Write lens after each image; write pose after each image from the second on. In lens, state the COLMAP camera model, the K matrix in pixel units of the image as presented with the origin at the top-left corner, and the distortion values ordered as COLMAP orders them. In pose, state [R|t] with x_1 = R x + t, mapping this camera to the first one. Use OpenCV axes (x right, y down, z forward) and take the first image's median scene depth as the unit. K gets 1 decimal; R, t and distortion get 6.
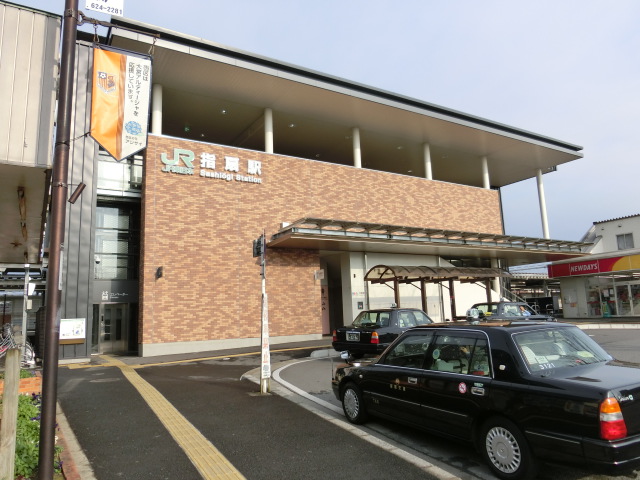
lens RADIAL K [[460.8, 0, 319.7], [0, 460.8, 239.6], [0, 0, 1]] dist [-0.013861, 0.007054]
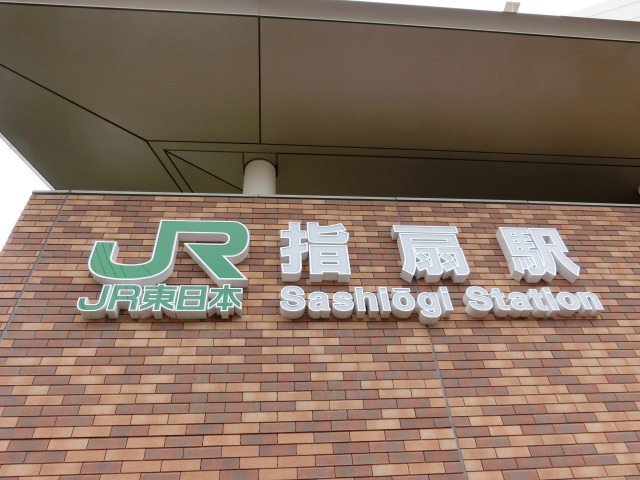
lens RADIAL K [[460.8, 0, 320.6], [0, 460.8, 240.1], [0, 0, 1]] dist [-0.013861, 0.007054]
pose [[0.898832, -0.307284, -0.312533, -0.169050], [0.098627, 0.836585, -0.538887, -0.059309], [0.427052, 0.453545, 0.782256, 0.815113]]
